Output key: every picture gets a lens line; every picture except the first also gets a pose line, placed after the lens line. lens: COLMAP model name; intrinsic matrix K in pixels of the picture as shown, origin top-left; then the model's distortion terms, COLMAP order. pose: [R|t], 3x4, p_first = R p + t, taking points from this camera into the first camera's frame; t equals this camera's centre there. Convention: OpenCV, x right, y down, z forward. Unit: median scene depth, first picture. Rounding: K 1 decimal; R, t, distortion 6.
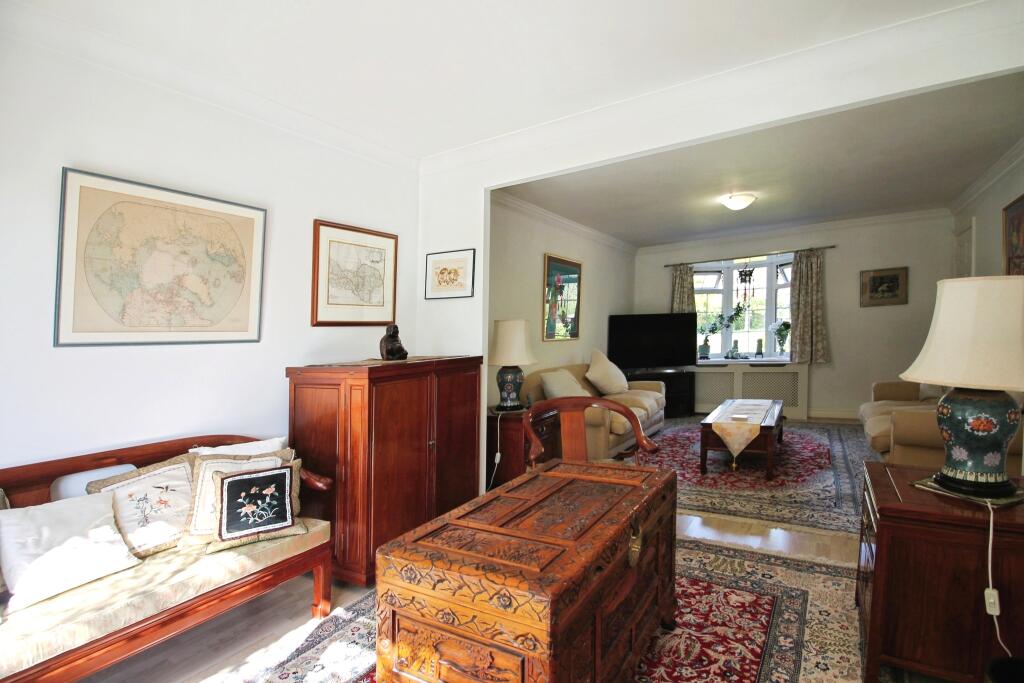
lens RADIAL K [[503.7, 0, 512.0], [0, 503.7, 341.5], [0, 0, 1]] dist [0.000848, -0.011481]
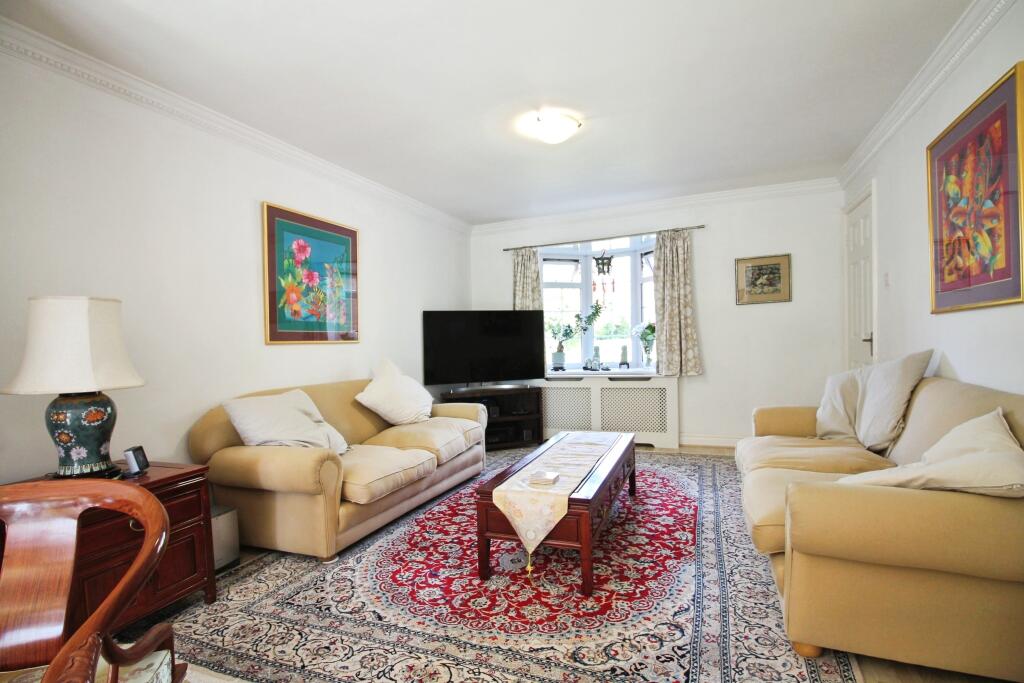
lens RADIAL K [[483.6, 0, 513.1], [0, 483.6, 316.0], [0, 0, 1]] dist [-0.000136, -0.000135]
pose [[0.987131, 0.016626, 0.159047, 0.231493], [-0.005712, 0.997612, -0.068838, 0.002893], [-0.159812, 0.067043, 0.984868, 0.316409]]
